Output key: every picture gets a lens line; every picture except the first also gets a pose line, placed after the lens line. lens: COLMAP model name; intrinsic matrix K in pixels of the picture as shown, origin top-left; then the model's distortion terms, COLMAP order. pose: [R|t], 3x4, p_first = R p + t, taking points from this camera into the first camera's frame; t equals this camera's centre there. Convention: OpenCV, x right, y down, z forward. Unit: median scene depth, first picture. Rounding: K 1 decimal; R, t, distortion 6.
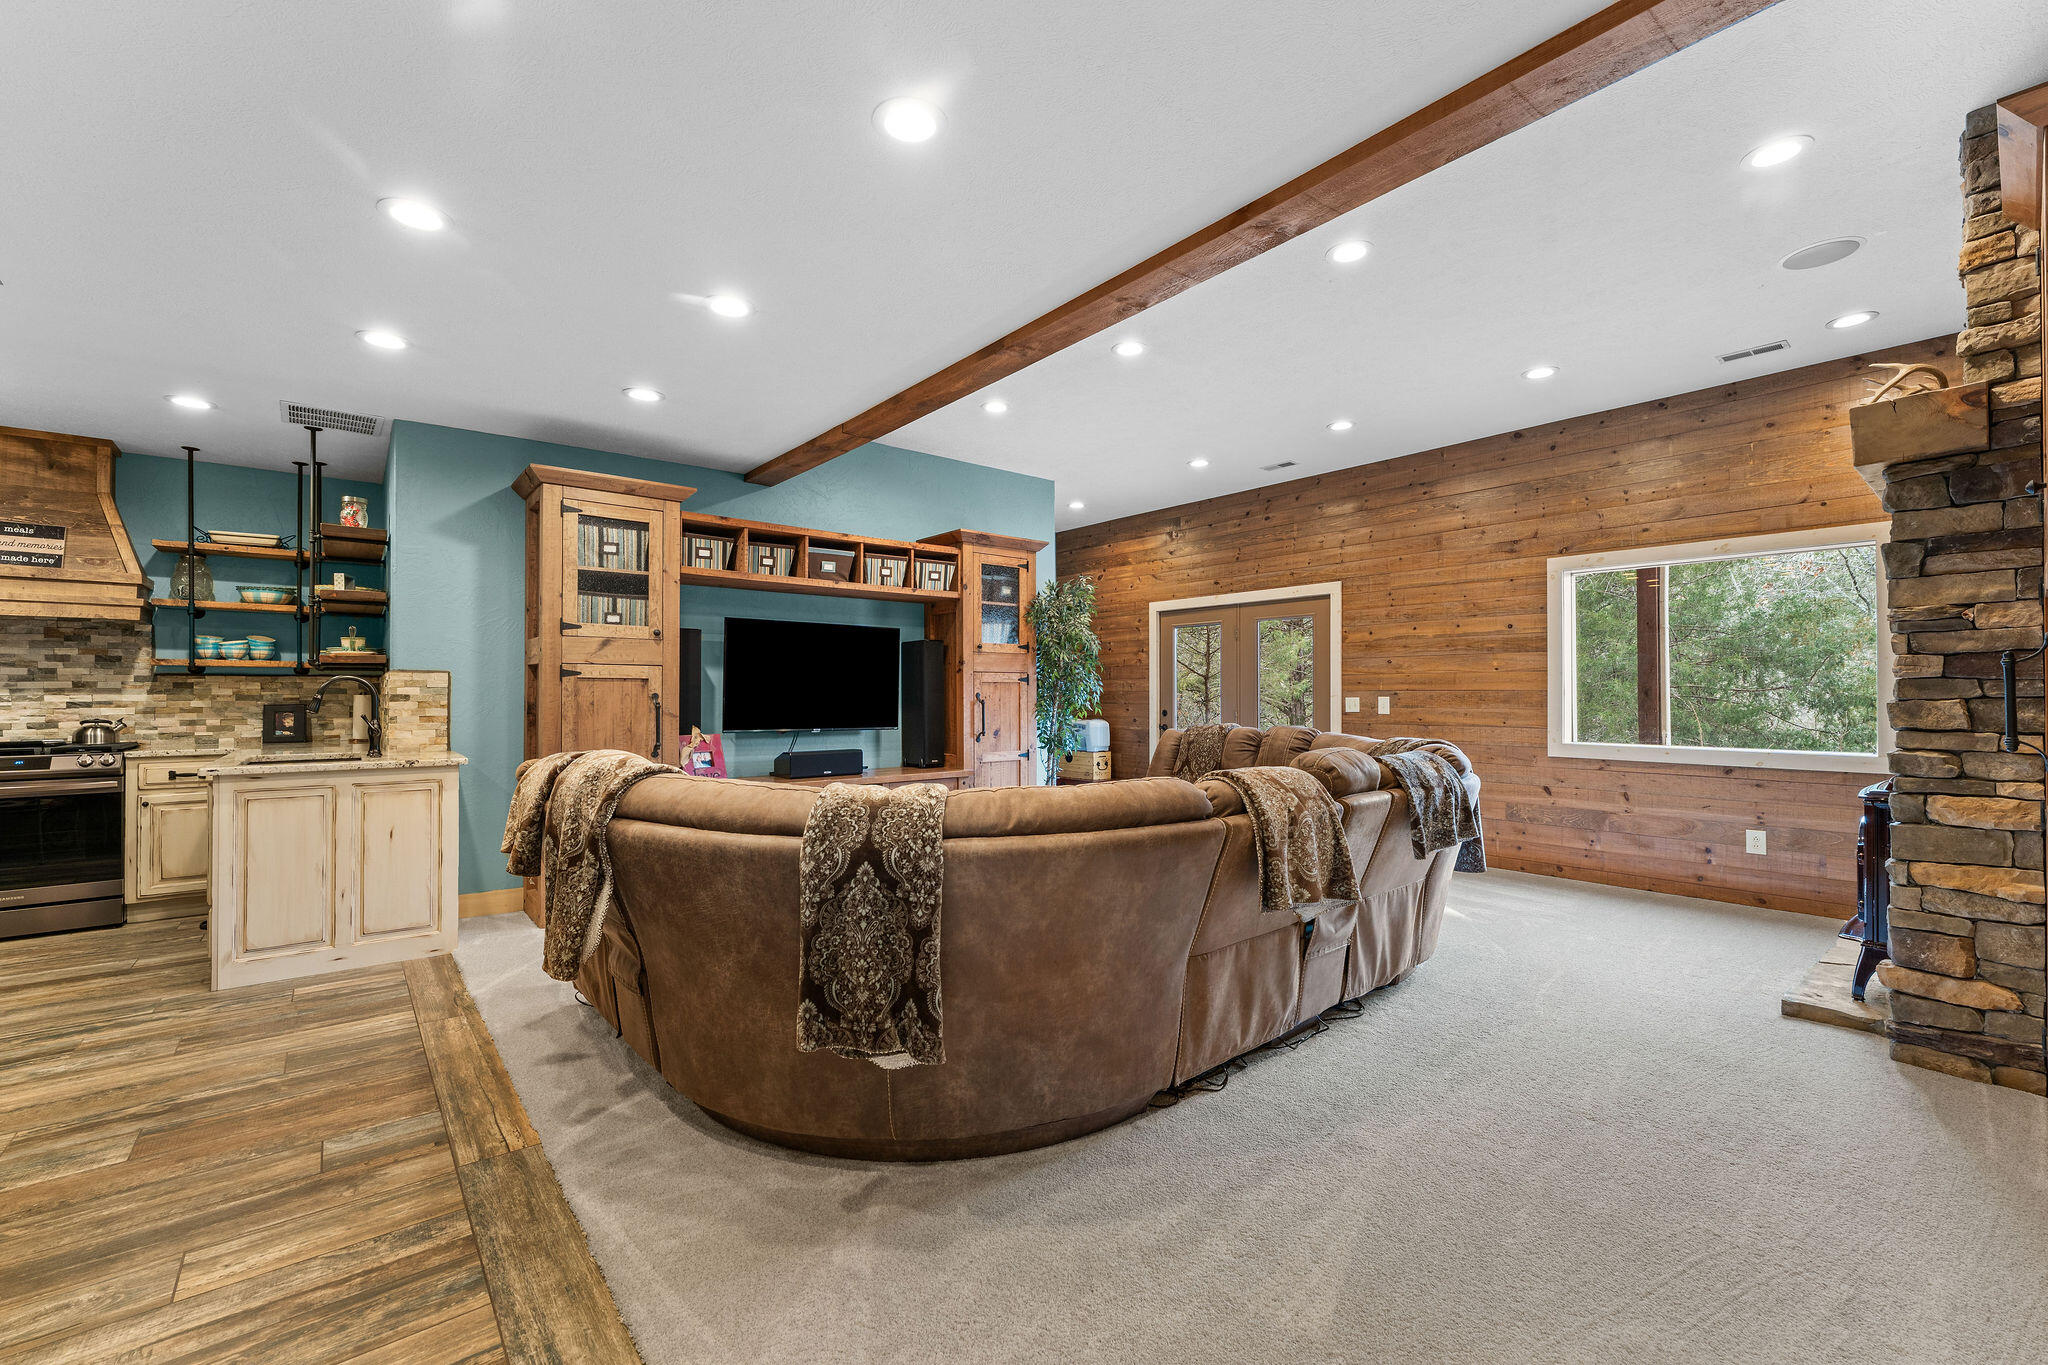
lens RADIAL K [[843.1, 0, 1020.8], [0, 843.1, 685.8], [0, 0, 1]] dist [0.001582, -0.000399]
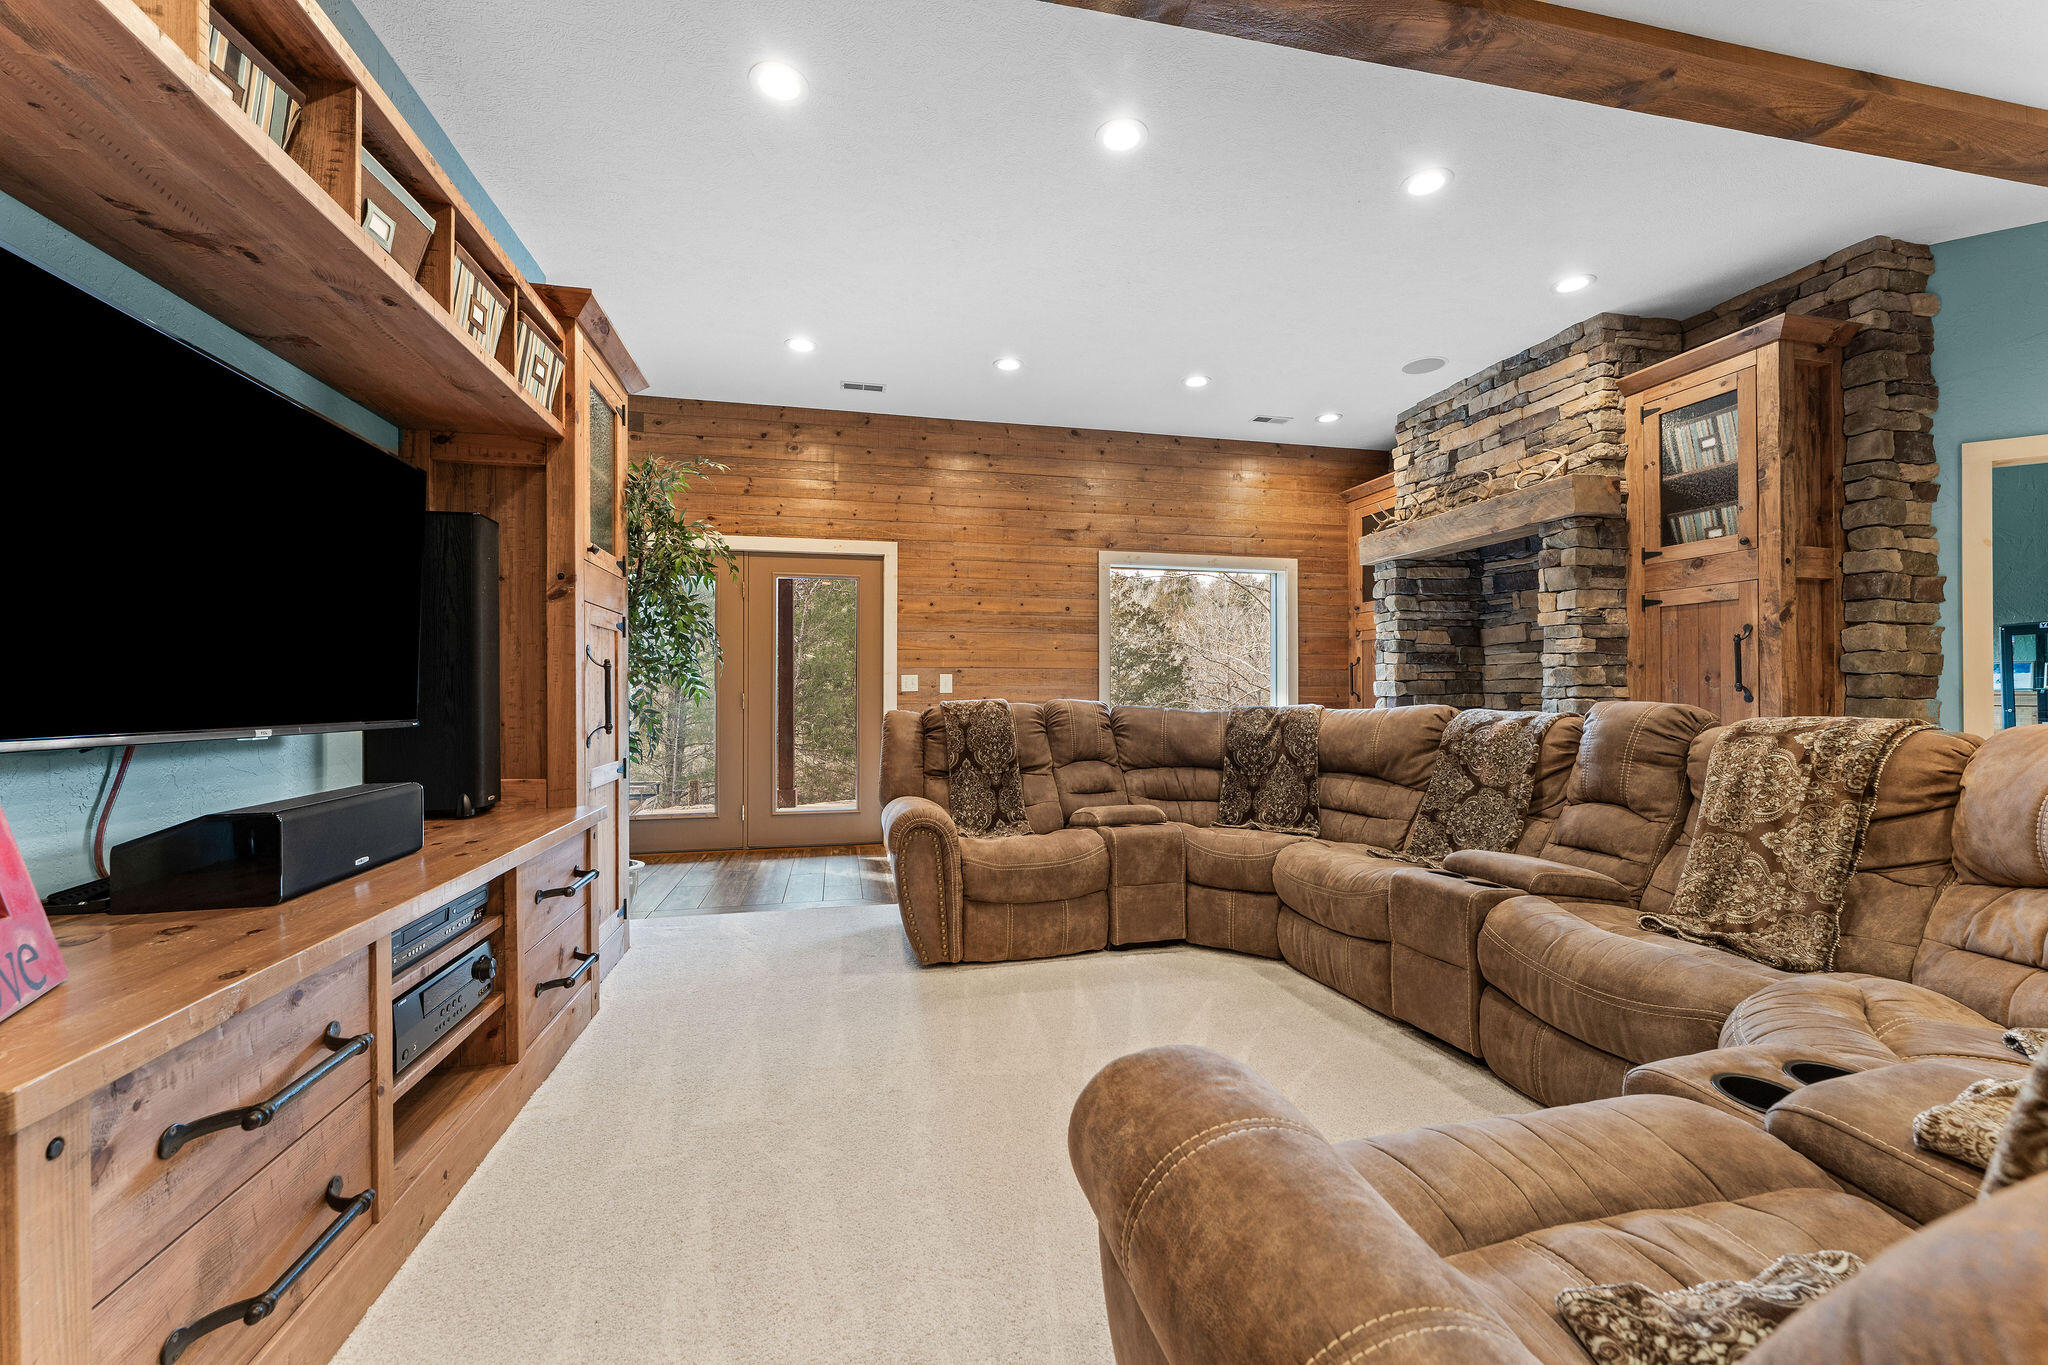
lens RADIAL K [[809.5, 0, 1018.9], [0, 809.5, 688.6], [0, 0, 1]] dist [0.000131, -0.001335]
pose [[0.450096, 0.005320, 0.892965, -0.623032], [-0.008646, 0.999961, -0.001599, 0.056129], [-0.892938, -0.007001, 0.450124, 1.009228]]
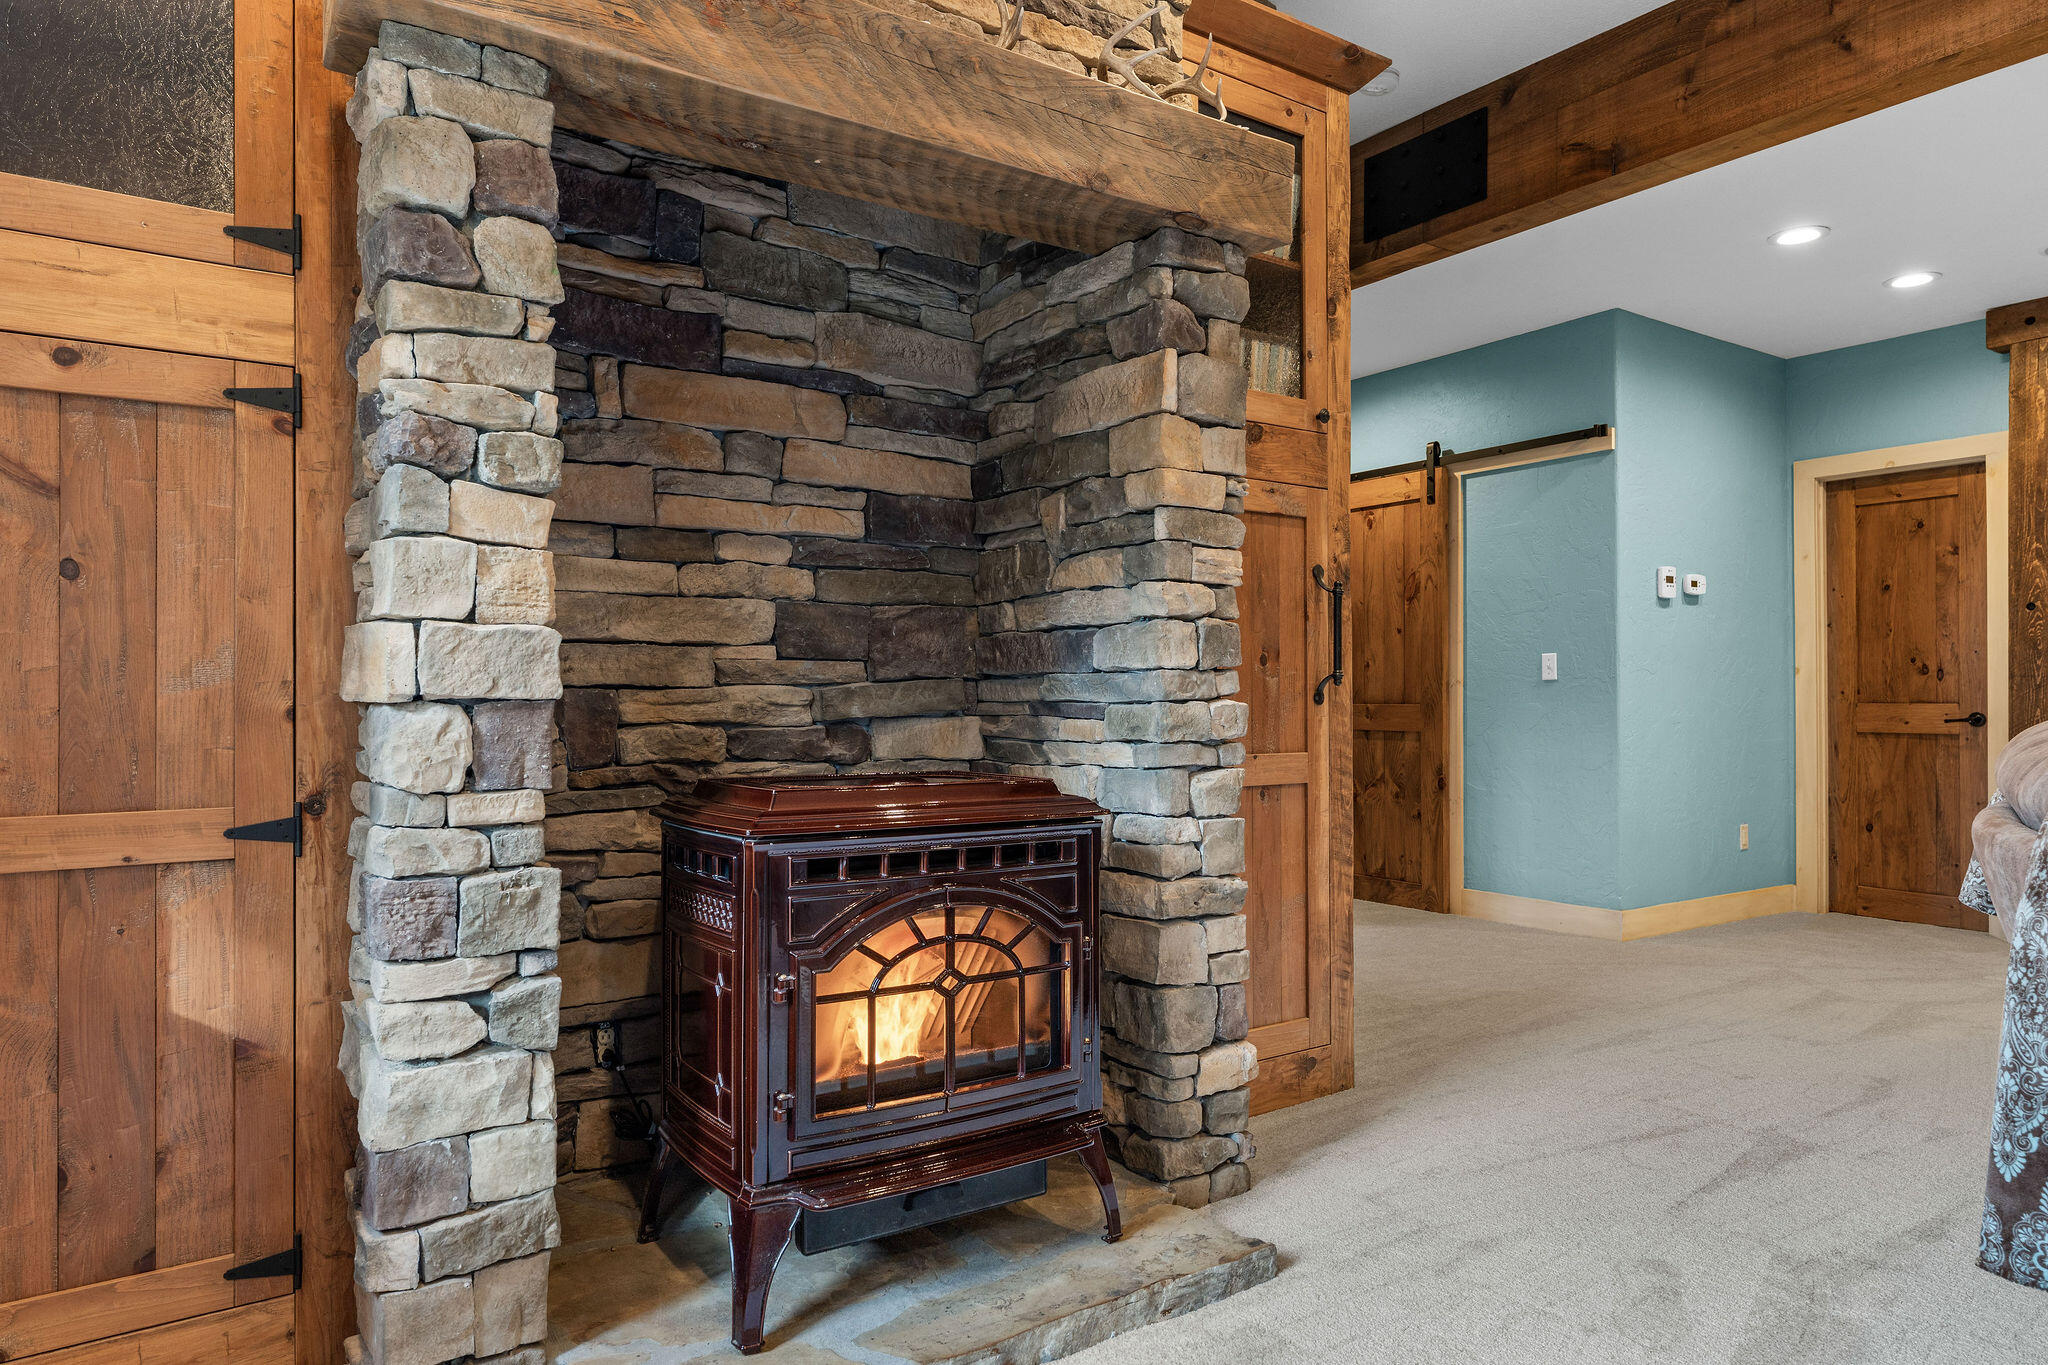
lens RADIAL K [[1253.4, 0, 1023.8], [0, 1253.4, 687.7], [0, 0, 1]] dist [0.000849, 0.000140]
pose [[-0.997452, 0.003703, 0.071239, 0.923906], [0.002290, 0.999799, -0.019903, 0.070364], [-0.071299, -0.019690, -0.997261, 1.590043]]
